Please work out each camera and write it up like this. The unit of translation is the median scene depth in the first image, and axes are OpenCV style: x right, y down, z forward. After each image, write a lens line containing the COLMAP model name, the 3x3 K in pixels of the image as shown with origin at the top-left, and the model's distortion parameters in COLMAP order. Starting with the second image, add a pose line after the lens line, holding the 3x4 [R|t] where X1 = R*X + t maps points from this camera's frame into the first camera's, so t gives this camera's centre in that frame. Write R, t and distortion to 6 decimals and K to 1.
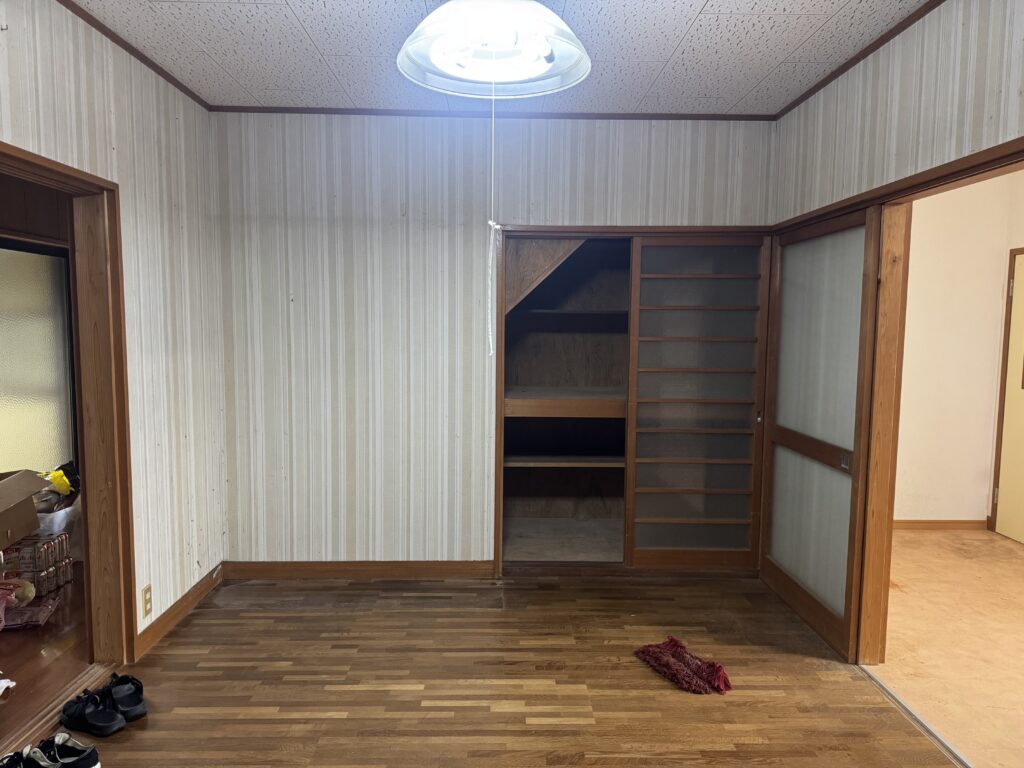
lens RADIAL K [[708.8, 0, 512.0], [0, 708.8, 384.0], [0, 0, 1]] dist [-0.000039, -0.000259]
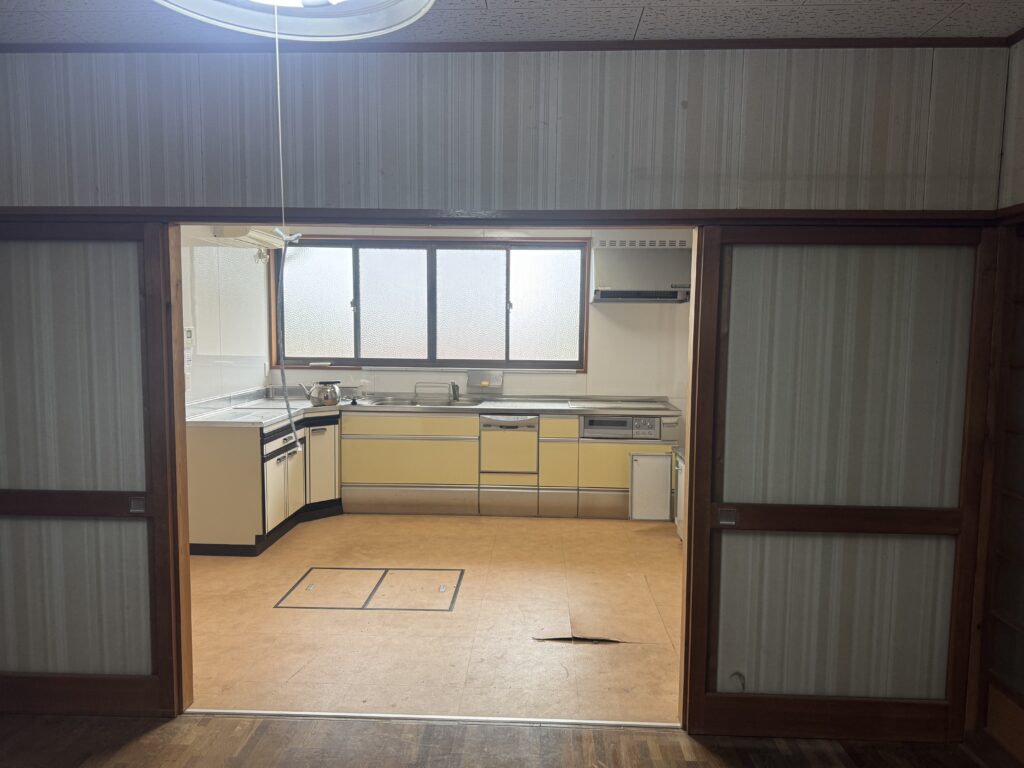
lens RADIAL K [[708.8, 0, 512.0], [0, 708.8, 384.0], [0, 0, 1]] dist [-0.000039, -0.000259]
pose [[0.057205, -0.087255, 0.994542, -0.381532], [0.076540, 0.993625, 0.082772, -0.080567], [-0.995424, 0.071388, 0.063519, 0.476535]]
